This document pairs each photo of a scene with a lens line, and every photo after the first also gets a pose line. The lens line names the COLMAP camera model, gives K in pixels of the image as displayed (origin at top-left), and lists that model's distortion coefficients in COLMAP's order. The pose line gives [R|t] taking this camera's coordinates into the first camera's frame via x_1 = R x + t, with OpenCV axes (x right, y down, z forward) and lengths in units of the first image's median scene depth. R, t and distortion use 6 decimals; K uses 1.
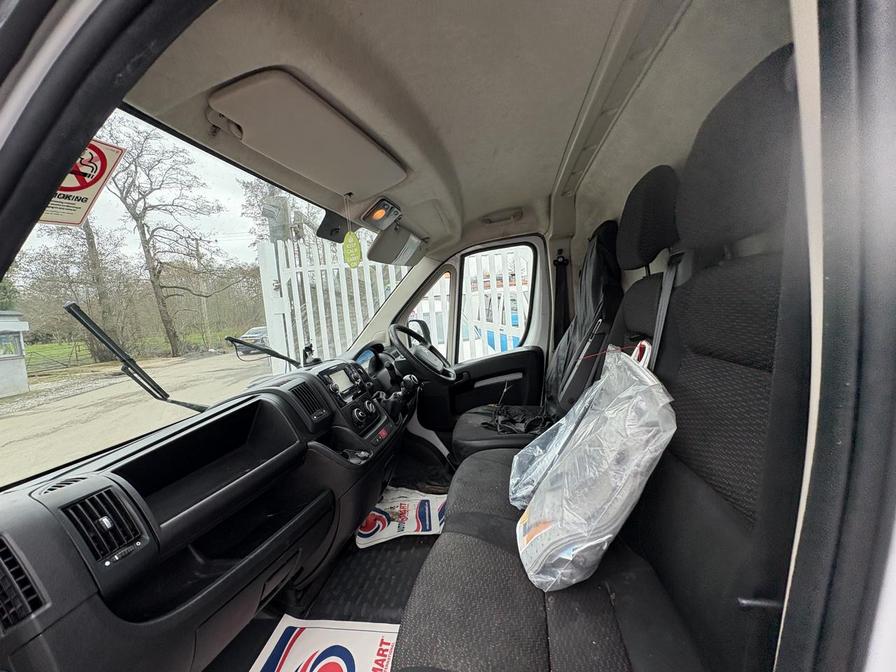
lens RADIAL K [[356.4, 0, 449.1], [0, 356.4, 336.4], [0, 0, 1]] dist [-0.001712, -0.000081]
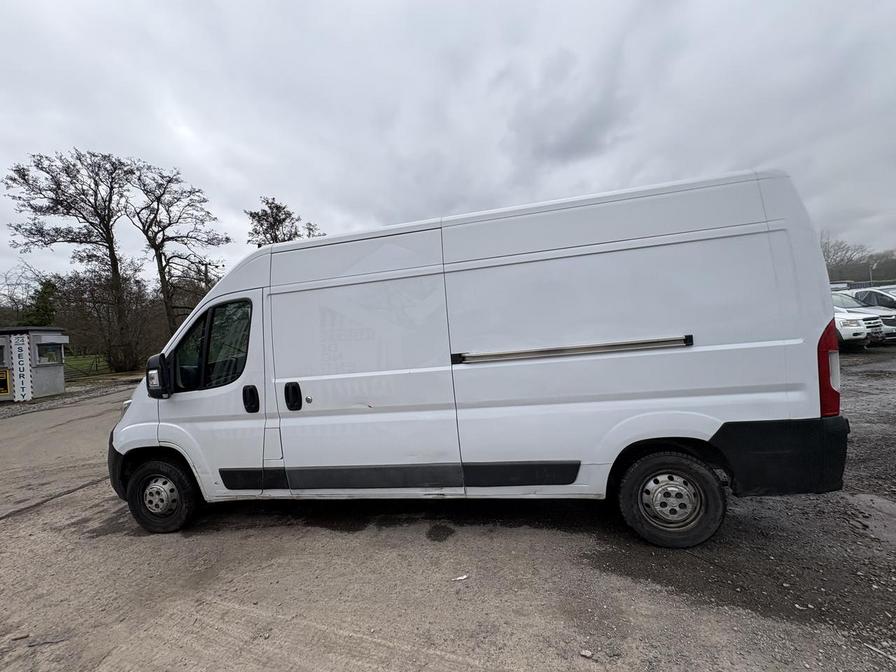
lens RADIAL K [[356.4, 0, 449.1], [0, 356.4, 336.4], [0, 0, 1]] dist [-0.001712, -0.000081]
pose [[0.999829, 0.017573, -0.005832, 0.402491], [-0.017887, 0.998094, -0.059069, 0.024971], [0.004782, 0.059163, 0.998237, -0.616458]]
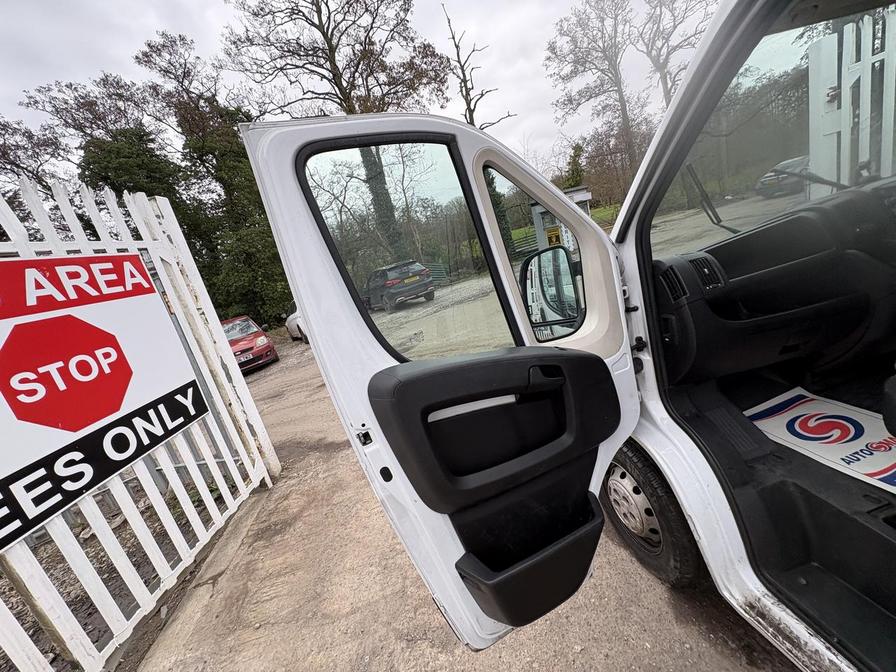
lens RADIAL K [[355.3, 0, 446.5], [0, 355.3, 336.3], [0, 0, 1]] dist [-0.000560, 0.000178]
pose [[0.336489, 0.228587, -0.913522, 0.066925], [0.149445, 0.944834, 0.291469, 0.004942], [0.929753, -0.234597, 0.283765, -0.140207]]
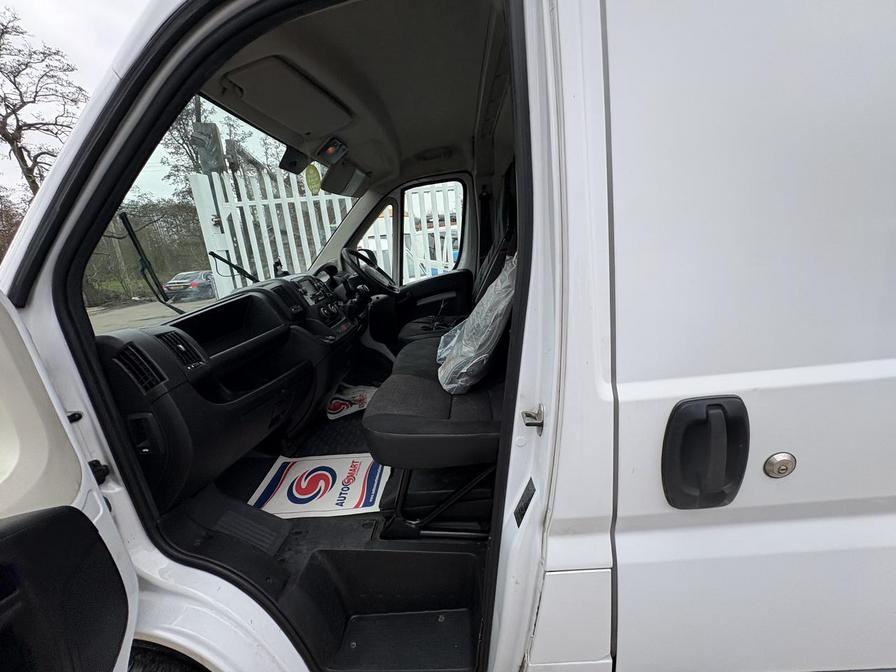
lens RADIAL K [[356.6, 0, 448.3], [0, 356.6, 337.4], [0, 0, 1]] dist [0.001371, 0.000144]
pose [[0.990373, -0.037358, 0.133286, 0.005526], [0.016056, 0.987396, 0.157451, 0.028988], [-0.137488, -0.153795, 0.978491, -0.096743]]
